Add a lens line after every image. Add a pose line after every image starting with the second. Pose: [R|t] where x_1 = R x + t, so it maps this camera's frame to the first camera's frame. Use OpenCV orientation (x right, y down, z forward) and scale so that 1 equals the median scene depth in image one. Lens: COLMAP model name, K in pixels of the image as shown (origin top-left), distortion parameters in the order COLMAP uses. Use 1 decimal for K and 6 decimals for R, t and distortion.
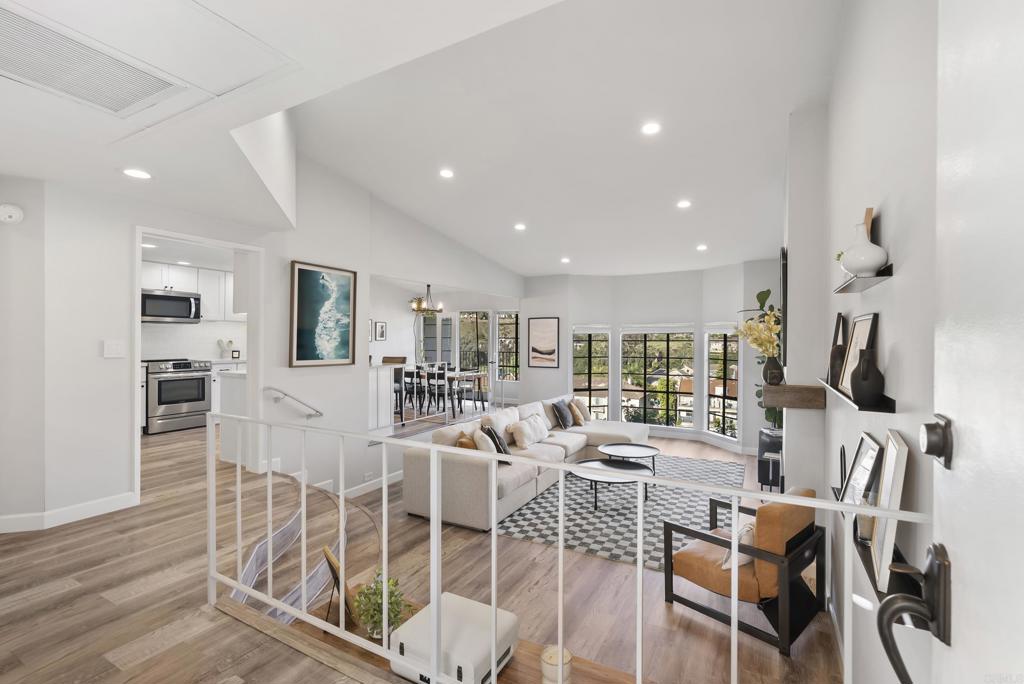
lens RADIAL K [[461.7, 0, 512.0], [0, 461.7, 338.1], [0, 0, 1]] dist [-0.003941, 0.000223]
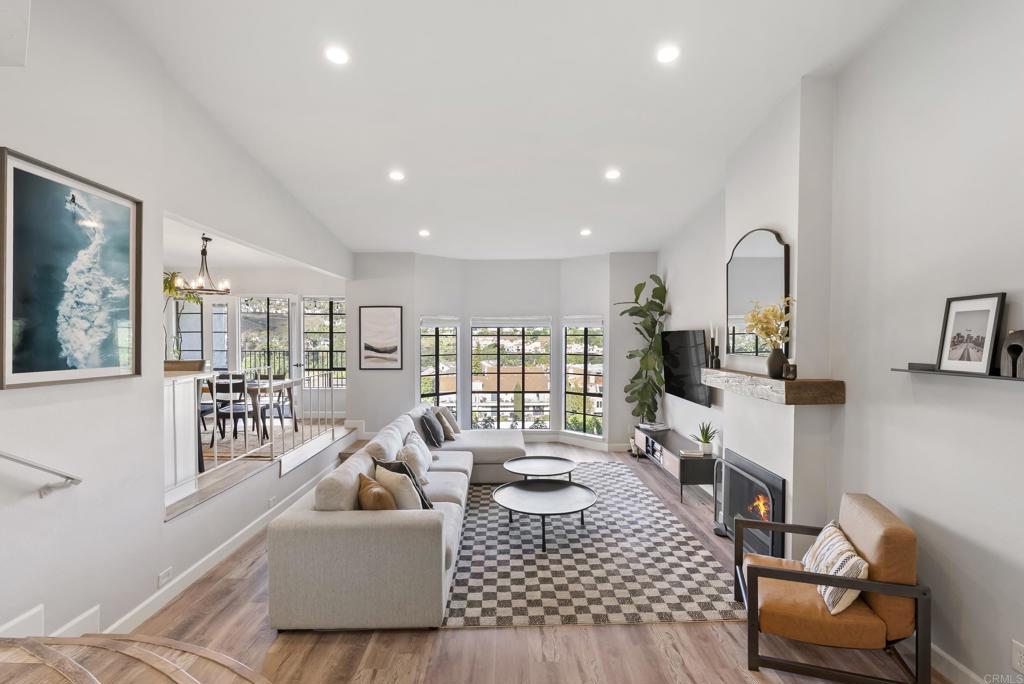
lens RADIAL K [[477.8, 0, 508.1], [0, 477.8, 346.8], [0, 0, 1]] dist [-0.003863, -0.000043]
pose [[0.872102, -0.011566, 0.489187, -0.223031], [0.000593, 0.999745, 0.022580, 0.010302], [-0.489323, -0.019402, 0.871887, 0.293120]]
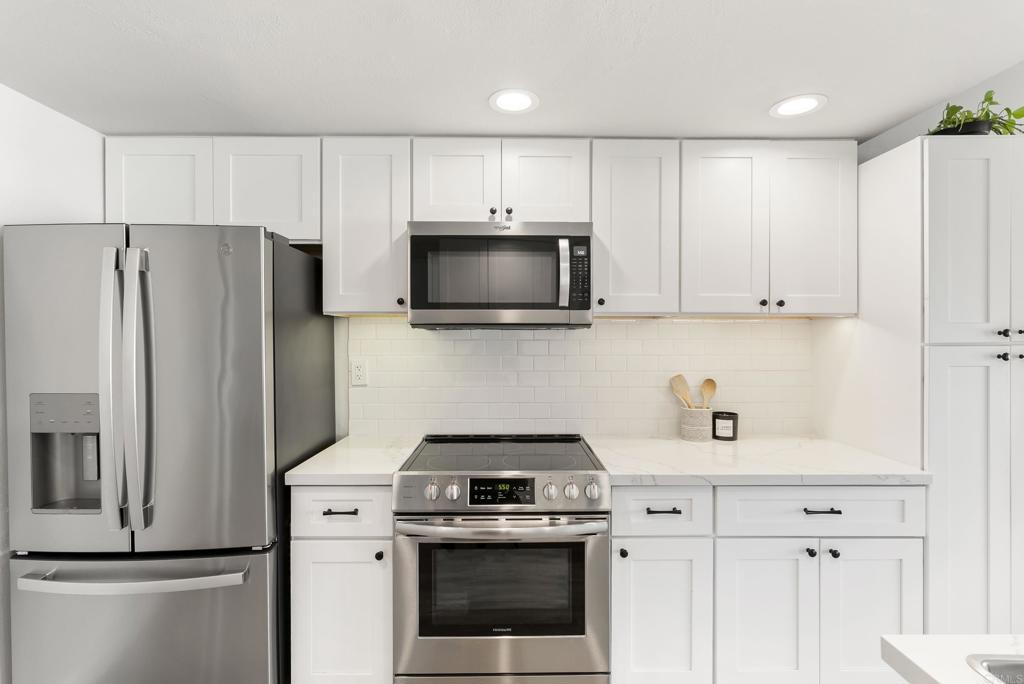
lens RADIAL K [[461.7, 0, 512.0], [0, 461.7, 338.1], [0, 0, 1]] dist [-0.003941, 0.000223]
pose [[0.490278, -0.003558, -0.871559, -0.537207], [0.004883, 0.999987, -0.001335, -0.028529], [0.871552, -0.003602, 0.490289, 0.970136]]
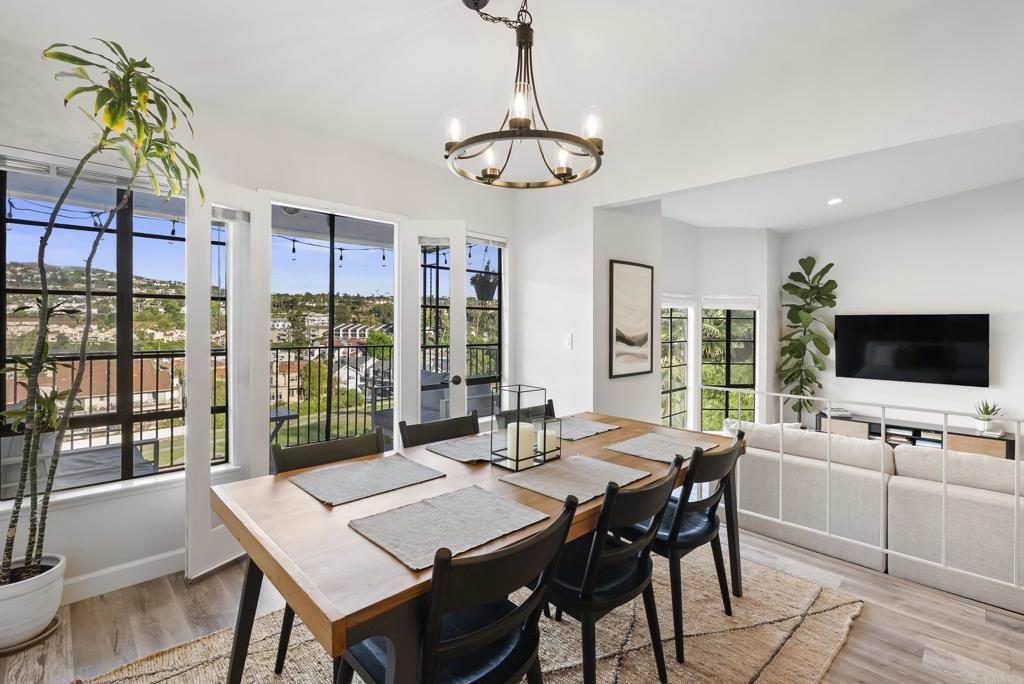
lens RADIAL K [[468.6, 0, 507.9], [0, 468.6, 324.7], [0, 0, 1]] dist [-0.004768, -0.000257]
pose [[0.285526, -0.003157, 0.958366, -0.630797], [-0.005659, 0.999972, 0.004980, 0.021211], [-0.958354, -0.006846, 0.285500, 1.560726]]
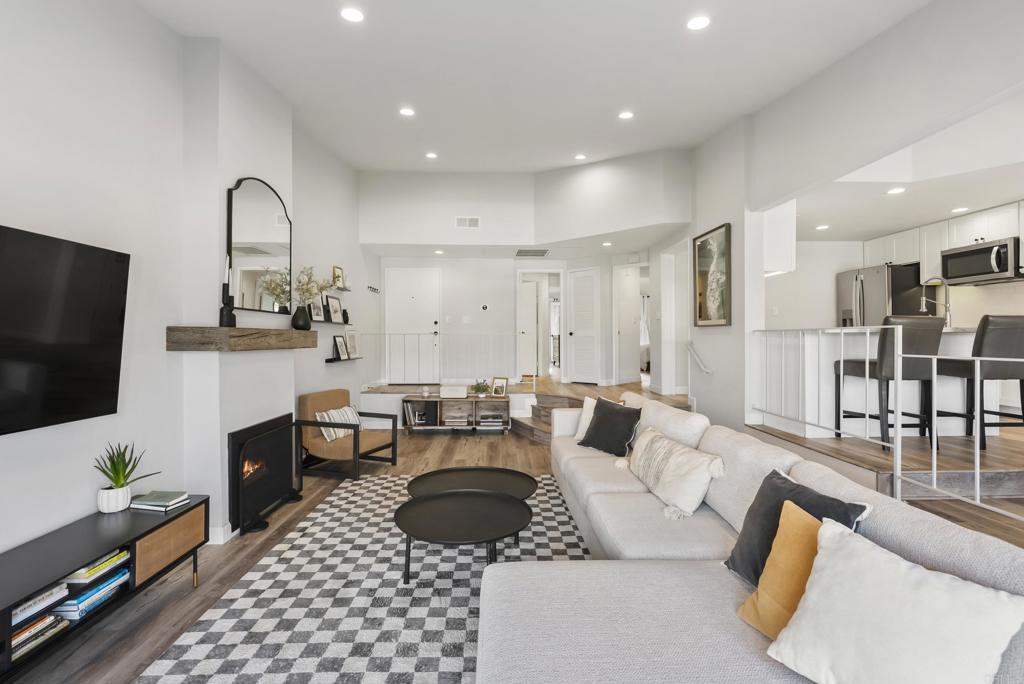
lens RADIAL K [[464.9, 0, 509.9], [0, 464.9, 340.4], [0, 0, 1]] dist [-0.002864, -0.000191]
pose [[-0.859291, 0.001038, -0.511486, 0.459362], [0.000016, 0.999998, 0.002003, 0.078557], [0.511487, 0.001713, -0.859289, 1.456060]]
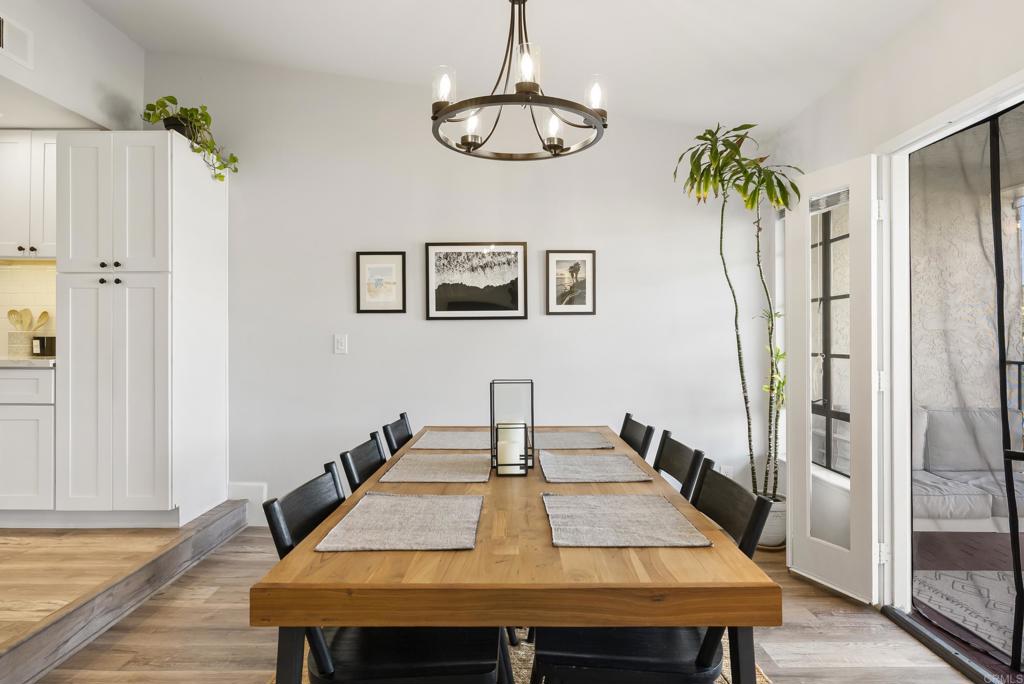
lens RADIAL K [[597.7, 0, 511.5], [0, 597.7, 336.6], [0, 0, 1]] dist [-0.001708, -0.000930]
pose [[0.486577, -0.006322, -0.873615, 0.042848], [-0.001048, 0.999969, -0.007821, 0.041035], [0.873637, 0.004721, 0.486555, 1.453687]]
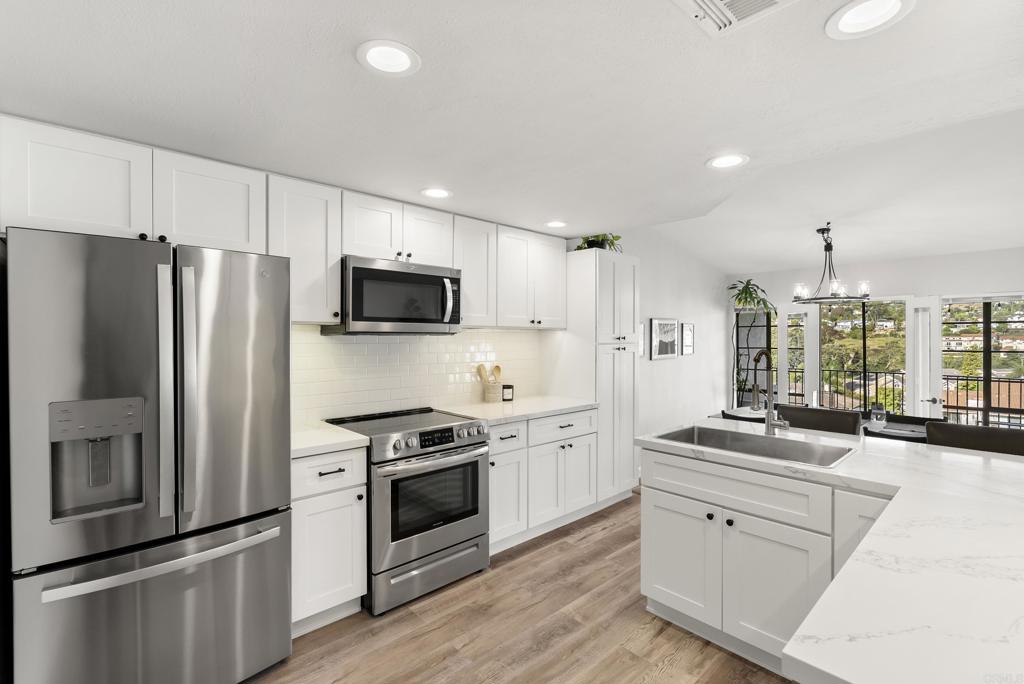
lens RADIAL K [[461.7, 0, 512.0], [0, 461.7, 338.1], [0, 0, 1]] dist [-0.003941, 0.000223]
pose [[0.949533, -0.004931, -0.313628, -0.574970], [0.005765, 0.999982, 0.001733, -0.033470], [0.313613, -0.003453, 0.949544, 0.690961]]
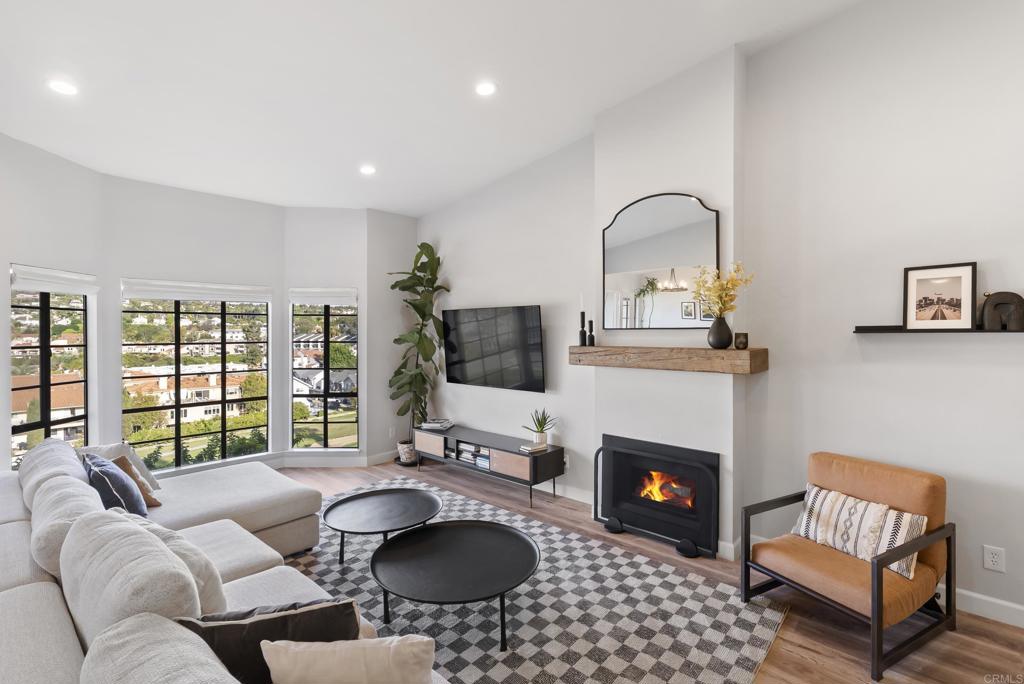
lens RADIAL K [[471.8, 0, 511.5], [0, 471.8, 334.8], [0, 0, 1]] dist [-0.006221, 0.000153]
pose [[0.229004, -0.004744, 0.973414, -0.241427], [0.000005, 0.999988, 0.004872, 0.044305], [-0.973426, -0.001111, 0.229001, 0.764626]]
